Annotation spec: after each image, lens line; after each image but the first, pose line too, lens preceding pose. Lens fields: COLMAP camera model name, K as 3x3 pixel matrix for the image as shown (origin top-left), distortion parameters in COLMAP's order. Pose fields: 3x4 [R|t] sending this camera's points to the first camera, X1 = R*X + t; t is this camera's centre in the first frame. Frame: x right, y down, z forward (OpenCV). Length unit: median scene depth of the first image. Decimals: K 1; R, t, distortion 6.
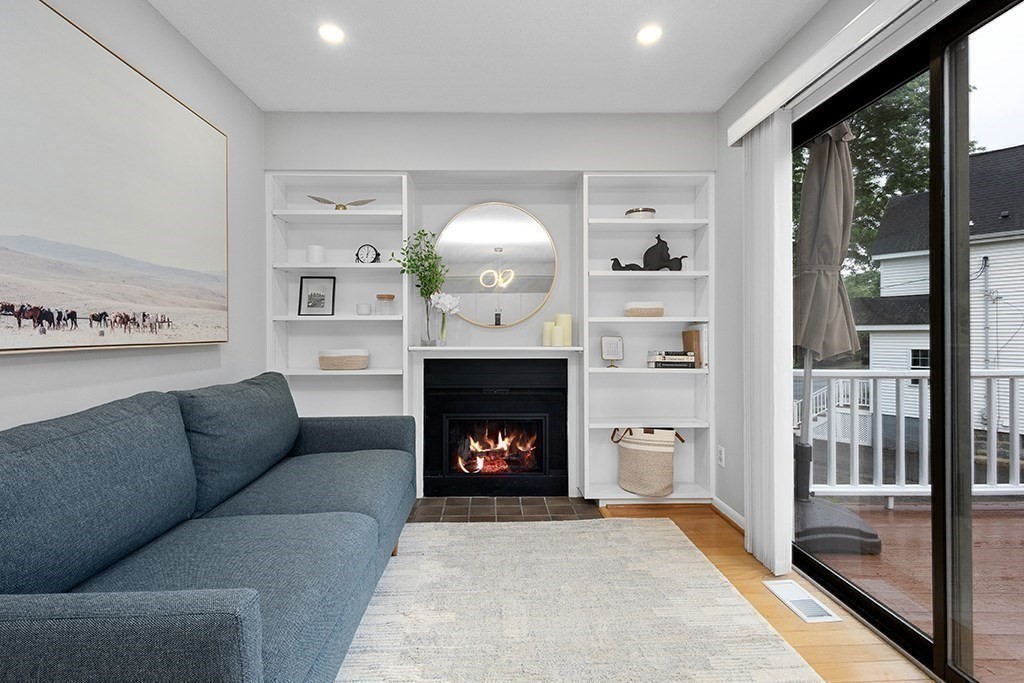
lens RADIAL K [[469.7, 0, 515.4], [0, 469.7, 336.0], [0, 0, 1]] dist [0.016681, -0.001091]
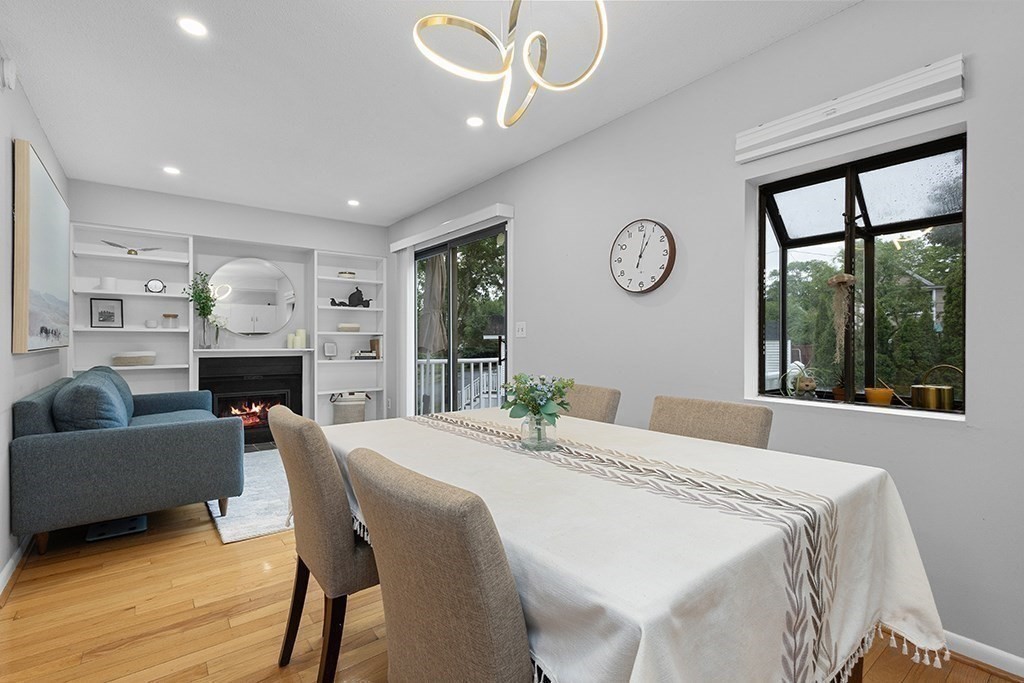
lens RADIAL K [[469.7, 0, 512.3], [0, 469.7, 340.0], [0, 0, 1]] dist [0.016681, -0.001091]
pose [[0.808189, 0.003867, 0.588911, -0.286328], [-0.001051, 0.999986, -0.005124, -0.000479], [-0.588923, 0.003522, 0.808182, -0.837254]]
